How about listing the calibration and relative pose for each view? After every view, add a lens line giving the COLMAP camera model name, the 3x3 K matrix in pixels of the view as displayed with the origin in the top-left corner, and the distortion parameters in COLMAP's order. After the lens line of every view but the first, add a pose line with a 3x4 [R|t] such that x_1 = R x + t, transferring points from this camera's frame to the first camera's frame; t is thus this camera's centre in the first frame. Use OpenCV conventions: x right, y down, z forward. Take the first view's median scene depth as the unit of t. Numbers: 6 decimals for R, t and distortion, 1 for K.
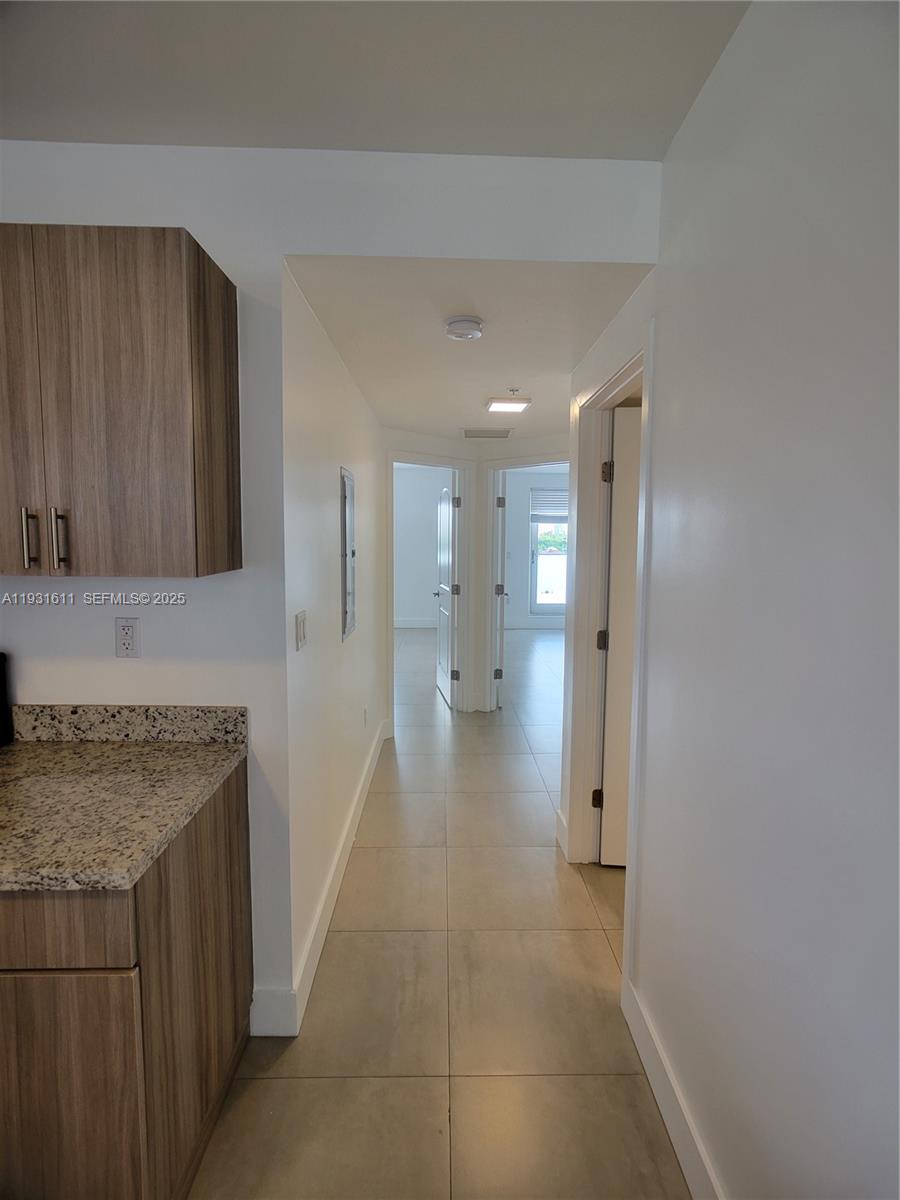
lens RADIAL K [[579.7, 0, 450.0], [0, 579.7, 600.0], [0, 0, 1]] dist [-0.024851, 0.019965]
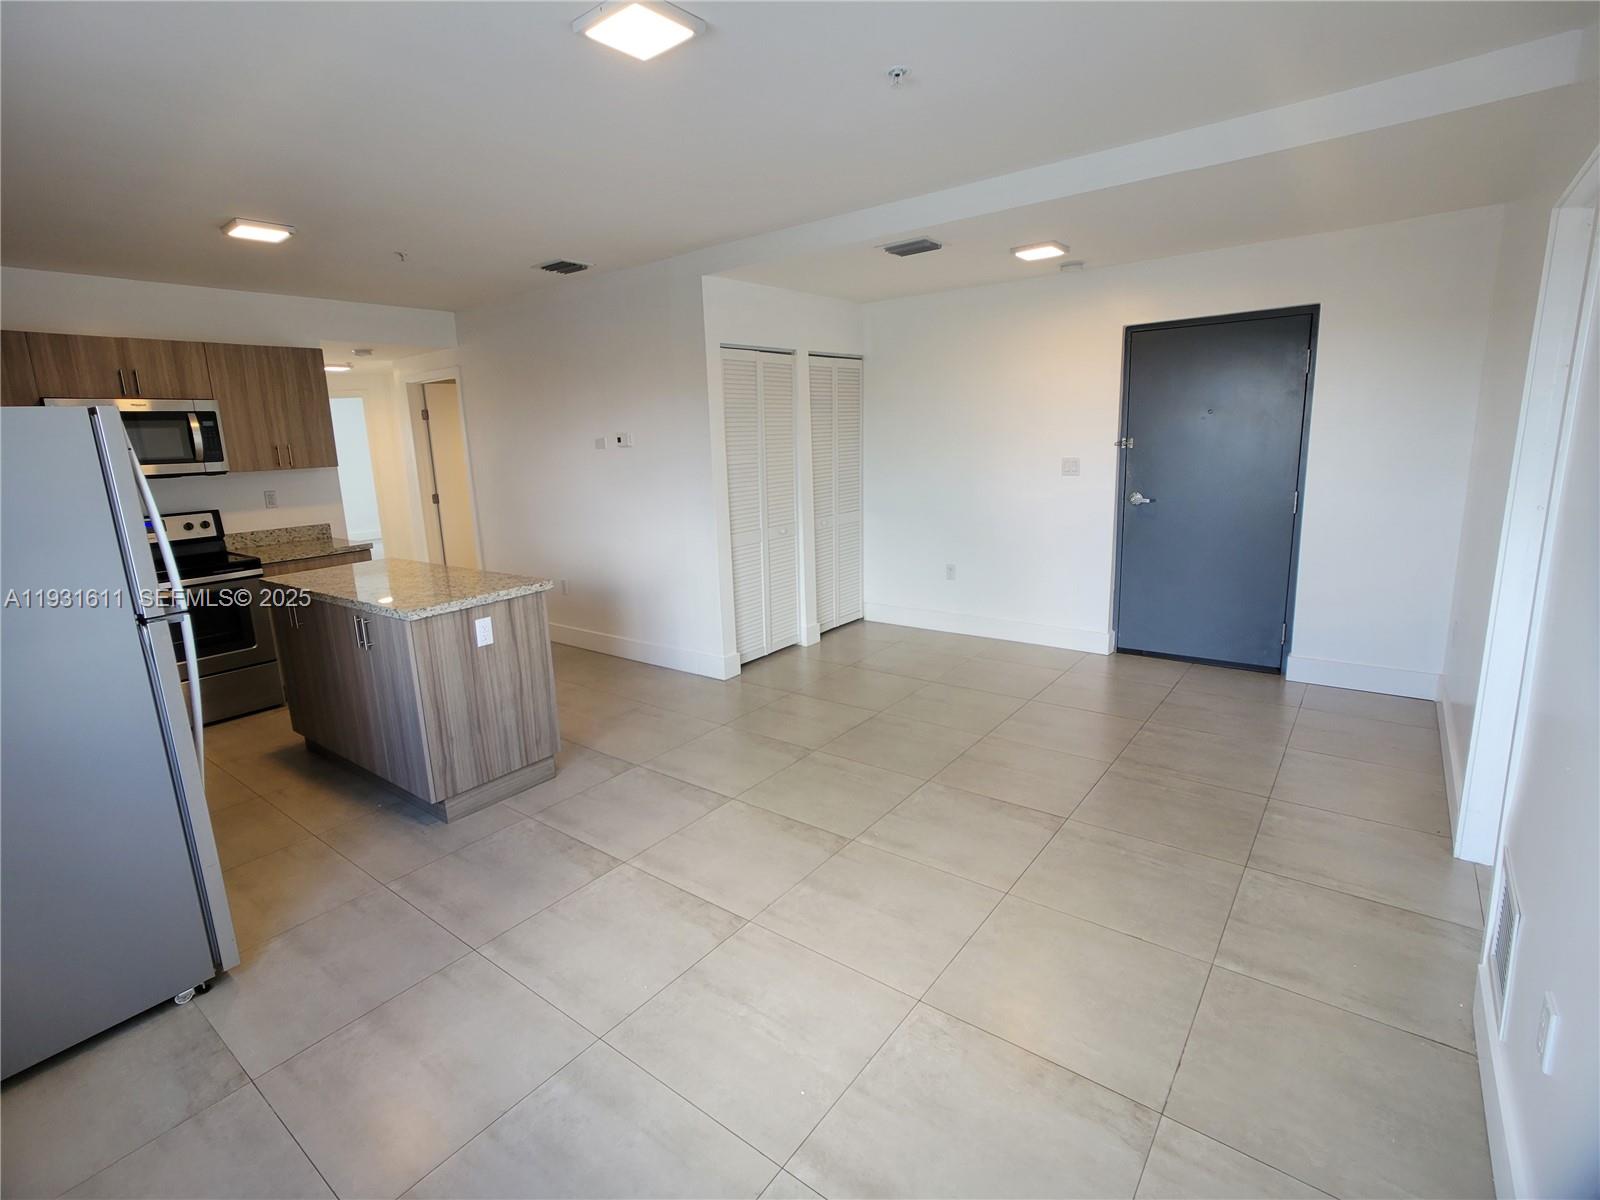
lens RADIAL K [[766.7, 0, 771.4], [0, 766.7, 593.3], [0, 0, 1]] dist [-0.025775, 0.016225]
pose [[0.634150, -0.194556, 0.748333, -1.648284], [0.132447, 0.980854, 0.142770, 0.265594], [-0.761782, 0.008577, 0.647776, -2.533203]]
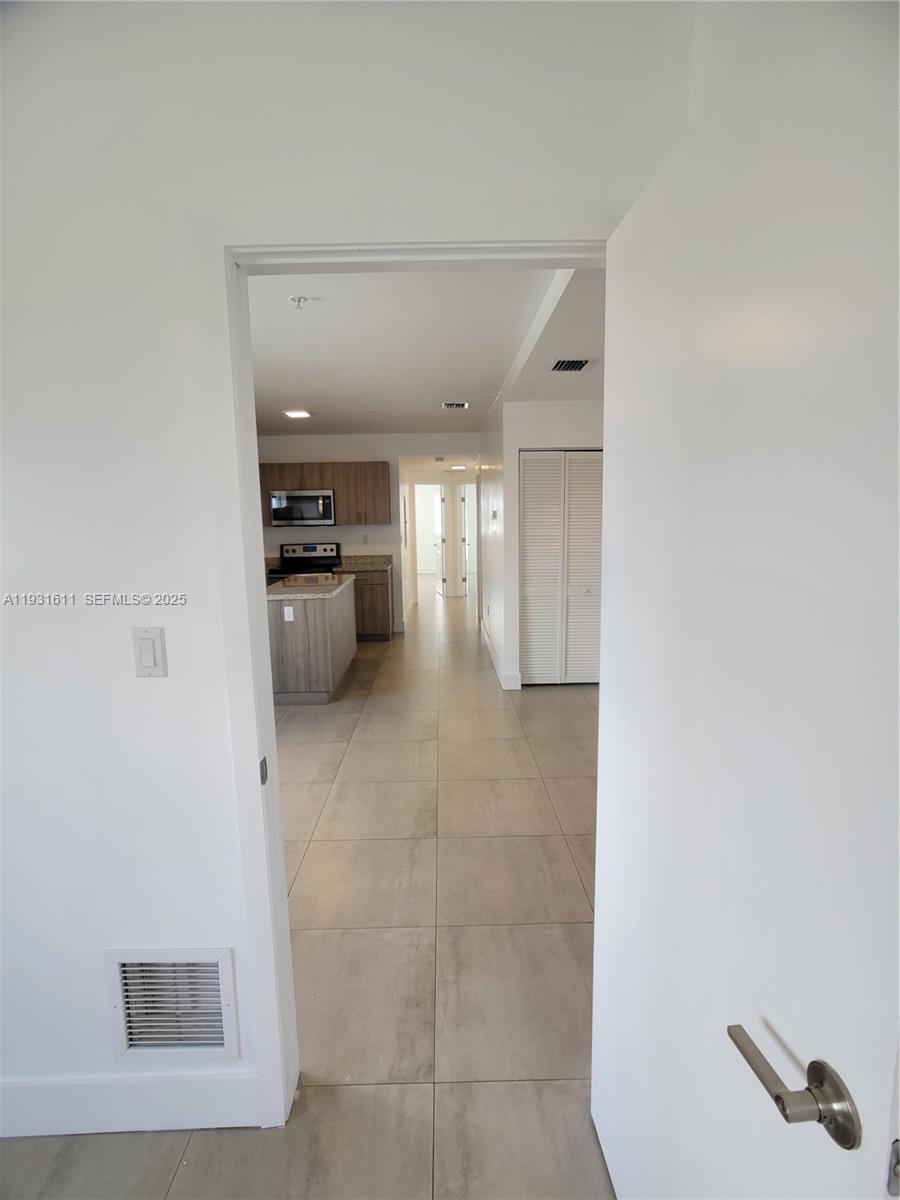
lens RADIAL K [[579.7, 0, 450.0], [0, 579.7, 600.0], [0, 0, 1]] dist [-0.024851, 0.019965]
pose [[0.999620, -0.027575, -0.000101, 0.085578], [0.027564, 0.999094, 0.032423, 0.403405], [-0.000793, -0.032413, 0.999474, -3.519561]]
